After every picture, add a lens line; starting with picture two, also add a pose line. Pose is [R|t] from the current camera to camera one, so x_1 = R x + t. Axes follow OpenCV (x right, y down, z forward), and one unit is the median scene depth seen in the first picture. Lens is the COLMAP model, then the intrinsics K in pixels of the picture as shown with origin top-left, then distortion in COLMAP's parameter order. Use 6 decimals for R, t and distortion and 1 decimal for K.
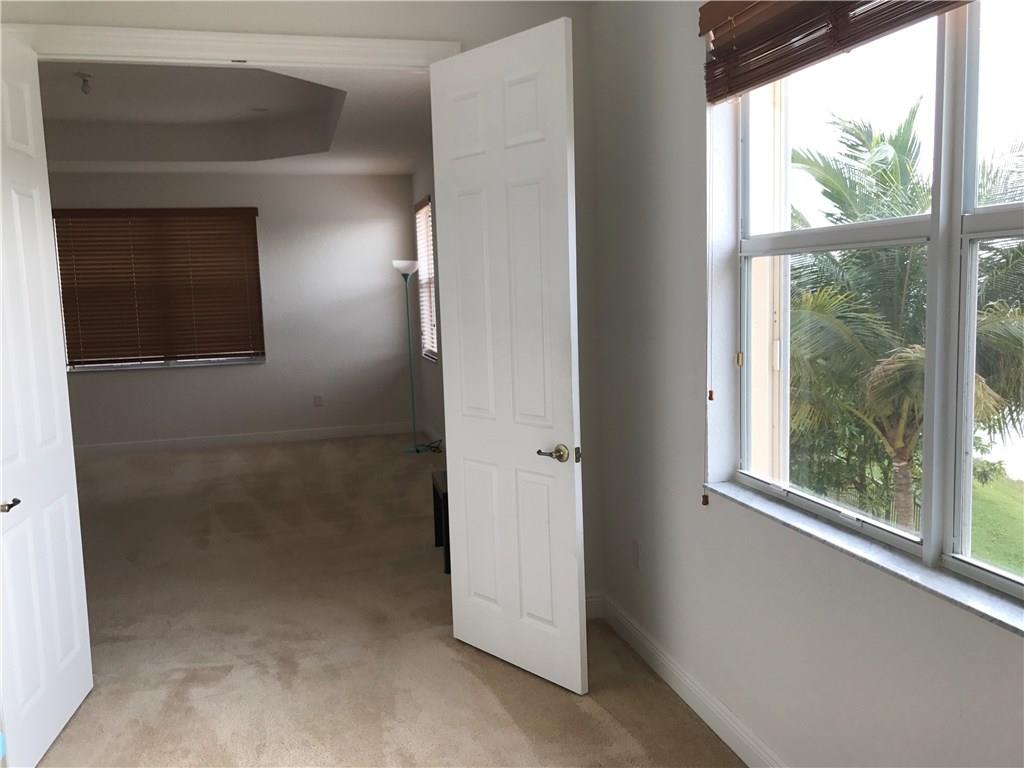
lens RADIAL K [[834.5, 0, 512.0], [0, 834.5, 384.0], [0, 0, 1]] dist [-0.001569, -0.004223]
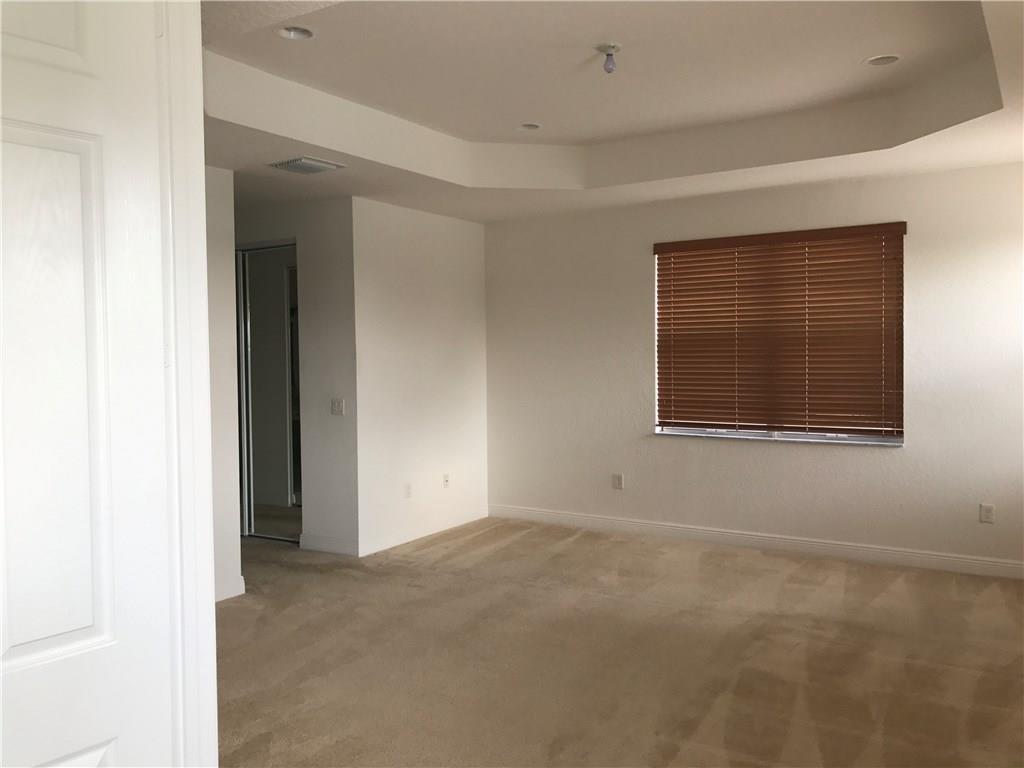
lens RADIAL K [[834.5, 0, 512.0], [0, 834.5, 384.0], [0, 0, 1]] dist [-0.001569, -0.004223]
pose [[0.666712, 0.051051, -0.743565, -0.004671], [-0.093685, 0.995479, -0.015655, -0.036906], [0.739404, 0.080099, 0.668481, 0.311879]]
